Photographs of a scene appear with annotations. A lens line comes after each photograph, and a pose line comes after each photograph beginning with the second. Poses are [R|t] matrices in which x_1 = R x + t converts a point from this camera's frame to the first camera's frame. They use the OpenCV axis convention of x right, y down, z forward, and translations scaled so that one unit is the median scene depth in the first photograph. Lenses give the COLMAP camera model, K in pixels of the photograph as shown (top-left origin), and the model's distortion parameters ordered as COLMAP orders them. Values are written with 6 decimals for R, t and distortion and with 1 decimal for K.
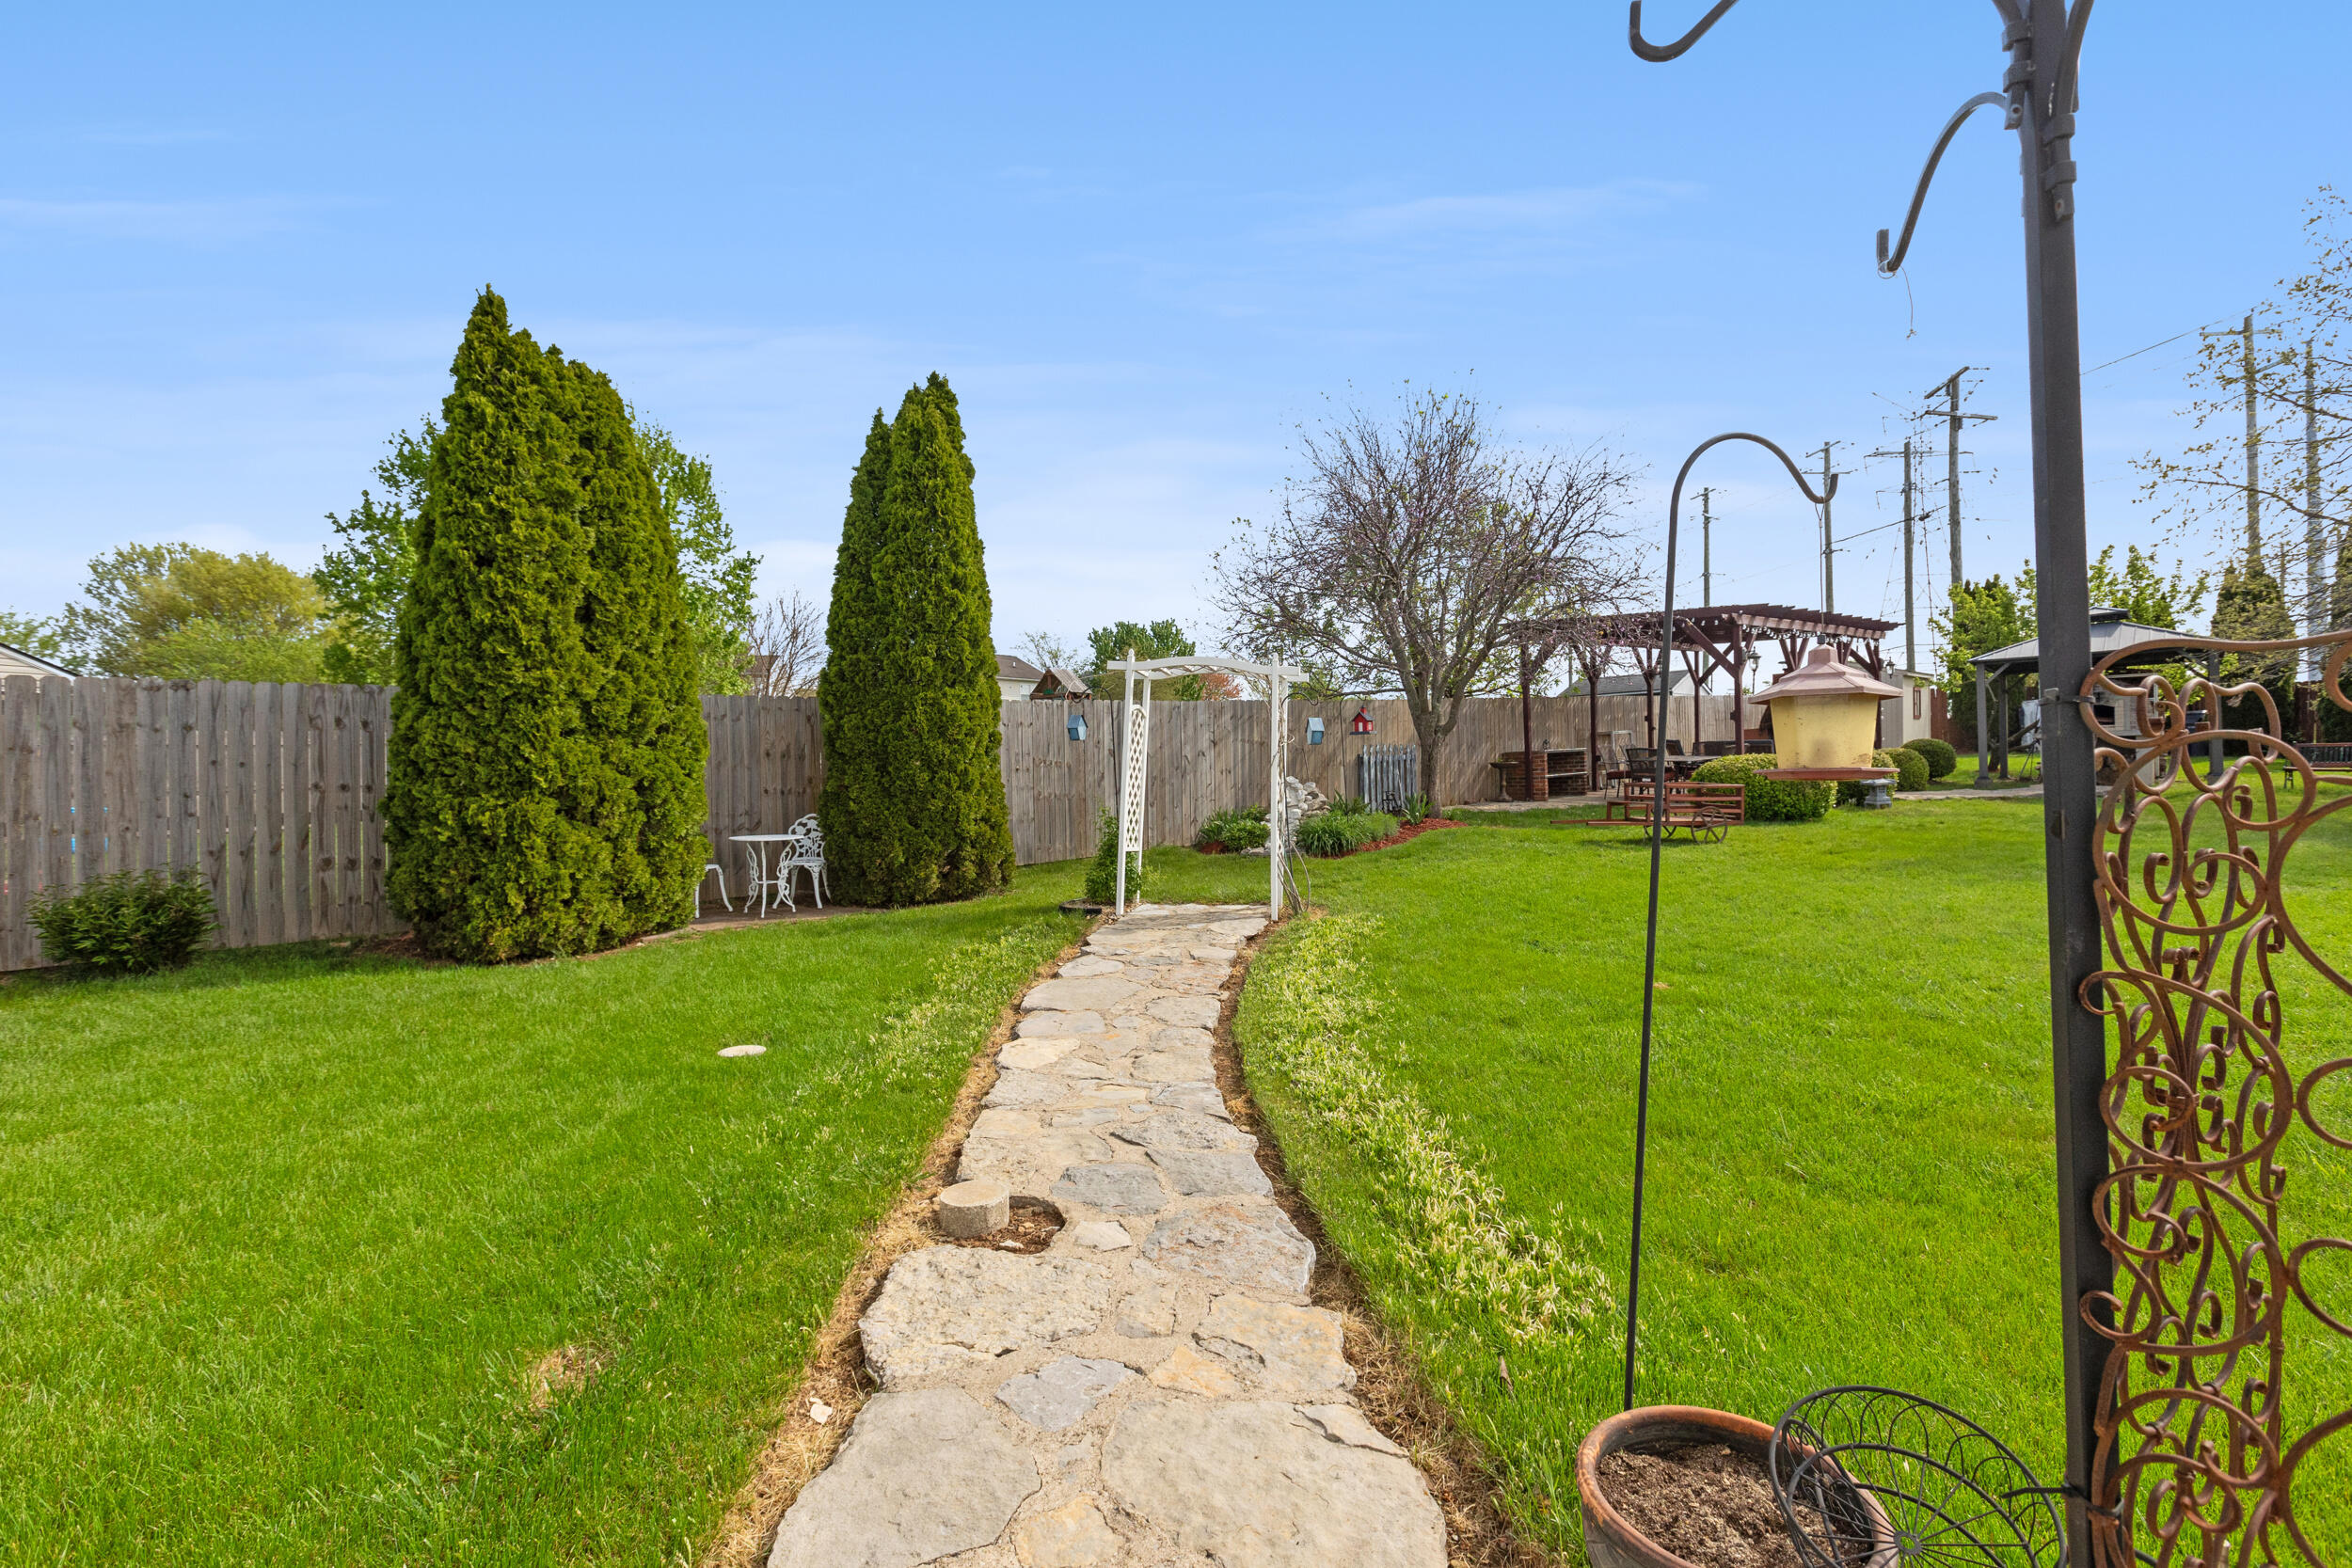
lens RADIAL K [[1061.0, 0, 1174.8], [0, 1061.0, 778.6], [0, 0, 1]] dist [0.002067, -0.000449]
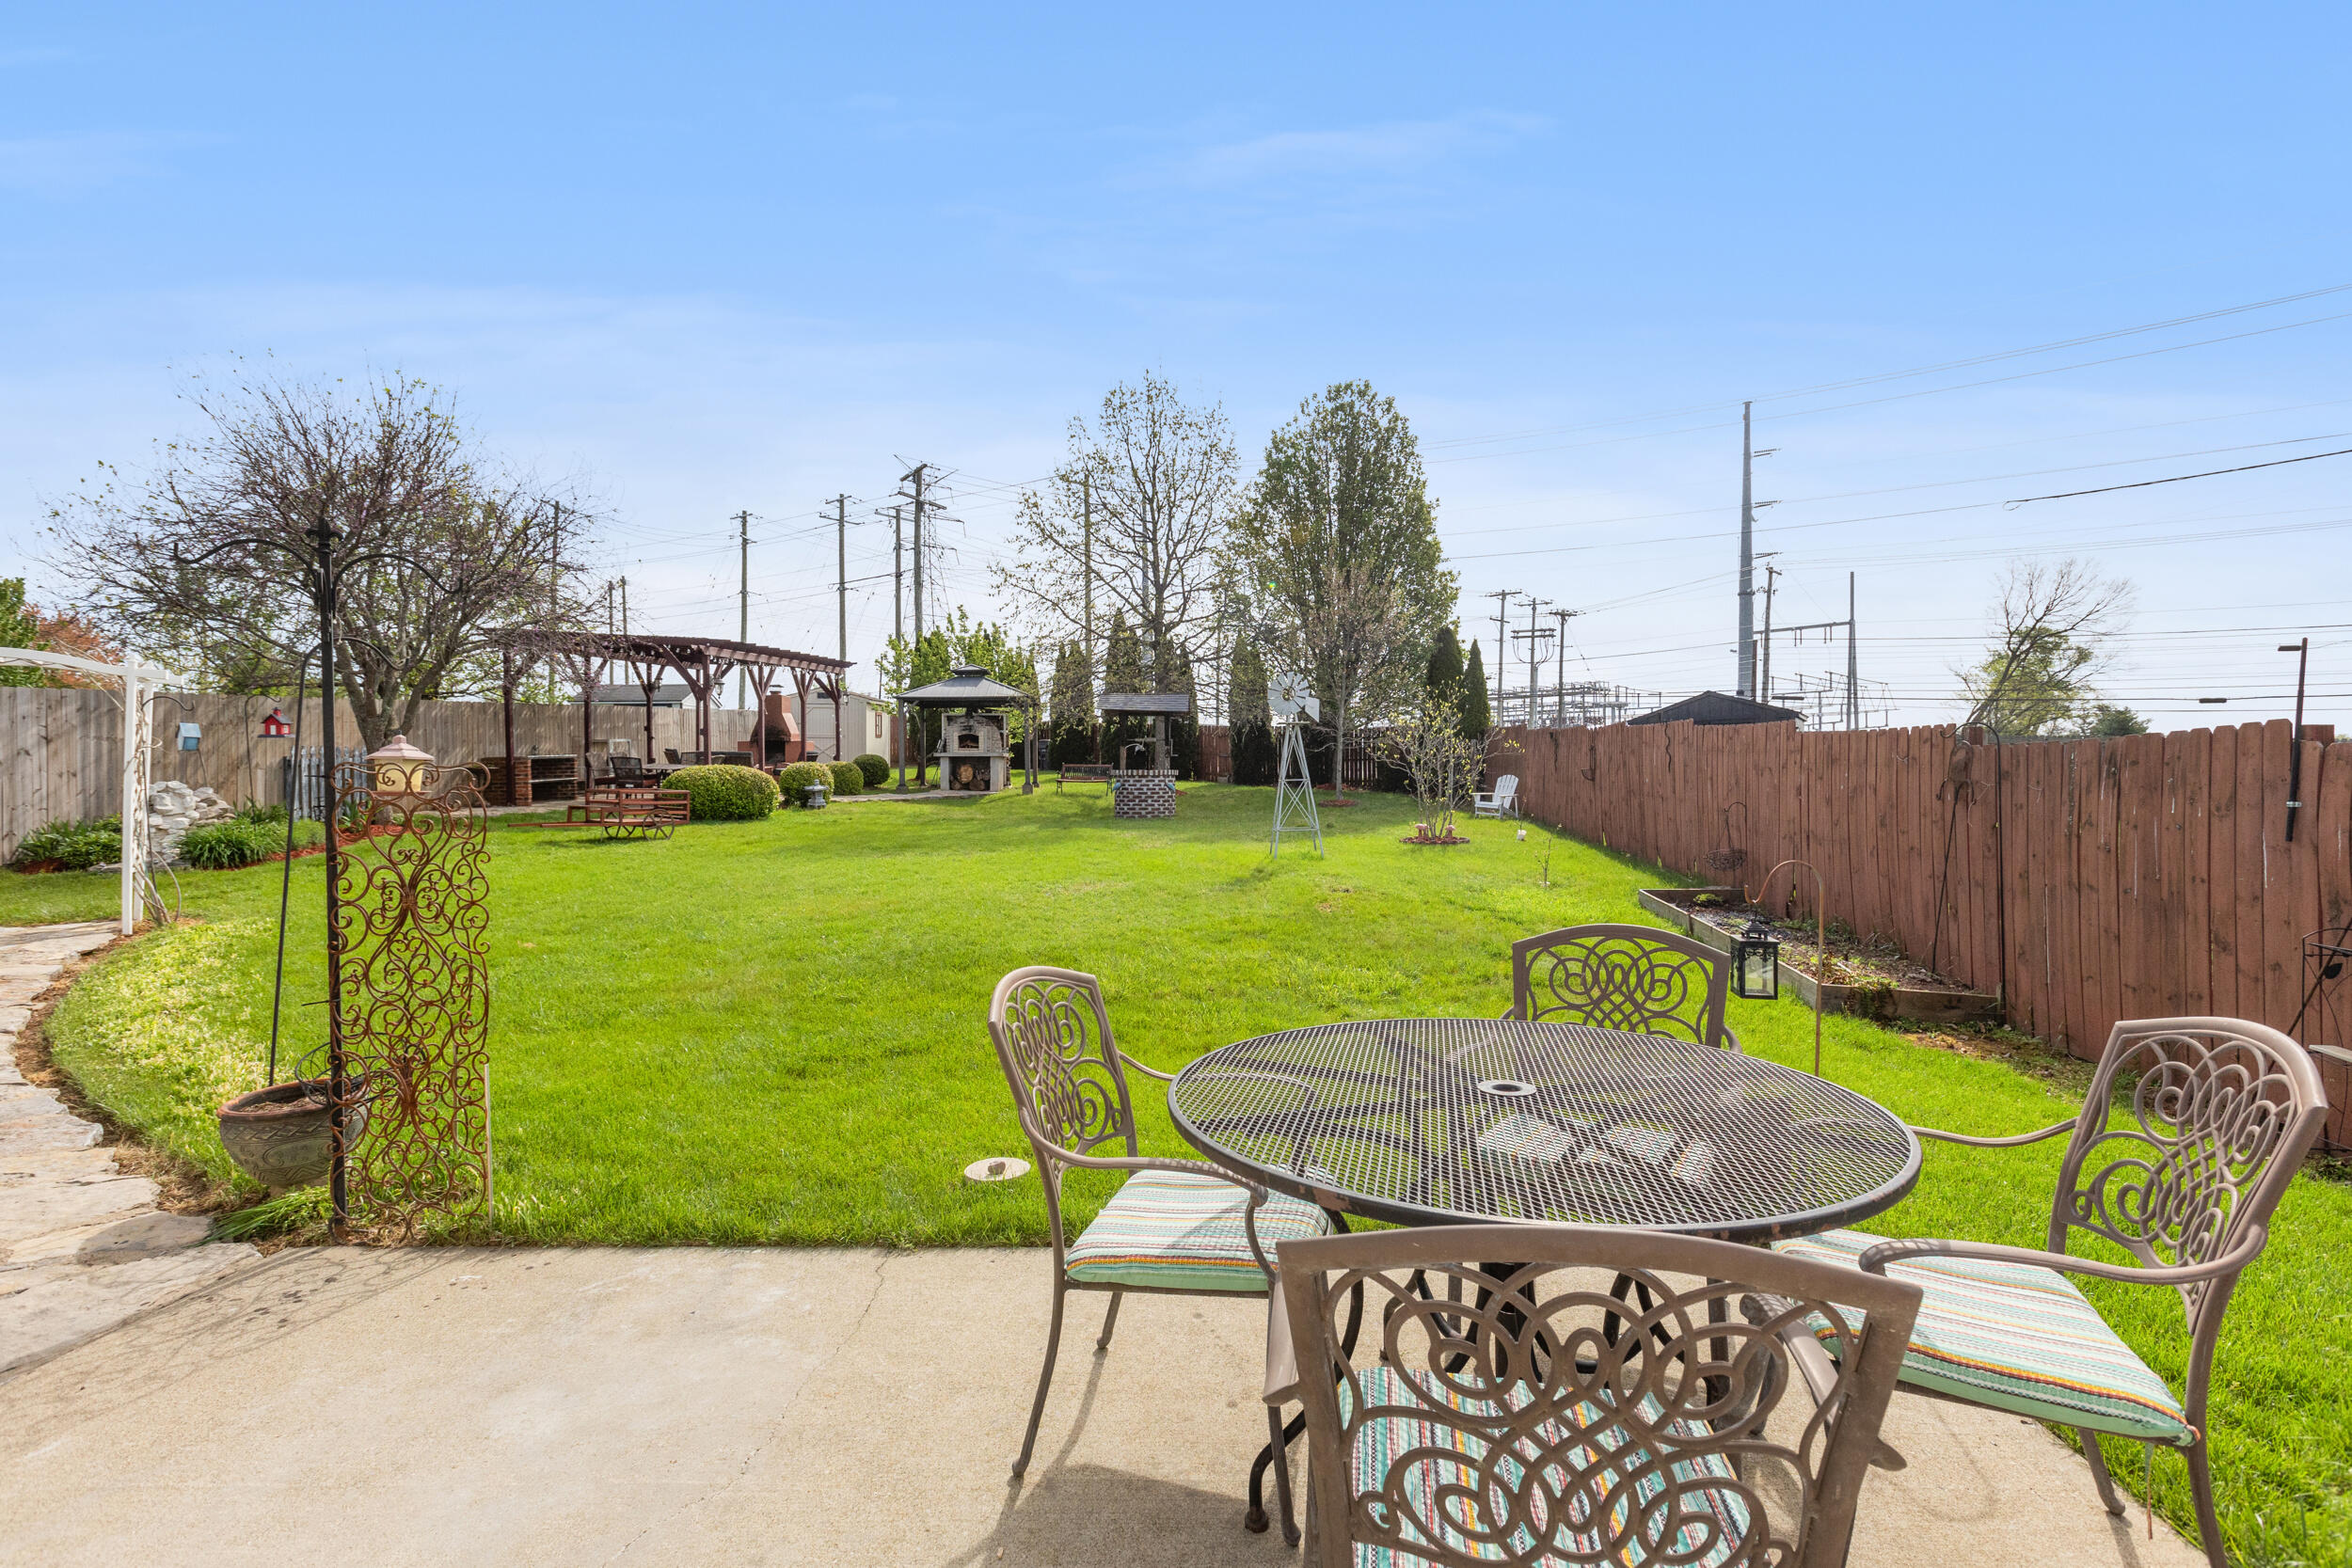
lens RADIAL K [[1061.0, 0, 1199.6], [0, 1061.0, 778.8], [0, 0, 1]] dist [0.002067, -0.000449]
pose [[0.658549, 0.009261, 0.752481, 0.005673], [-0.006671, 0.999957, -0.006468, -0.003821], [-0.752508, -0.000760, 0.658583, -0.219558]]
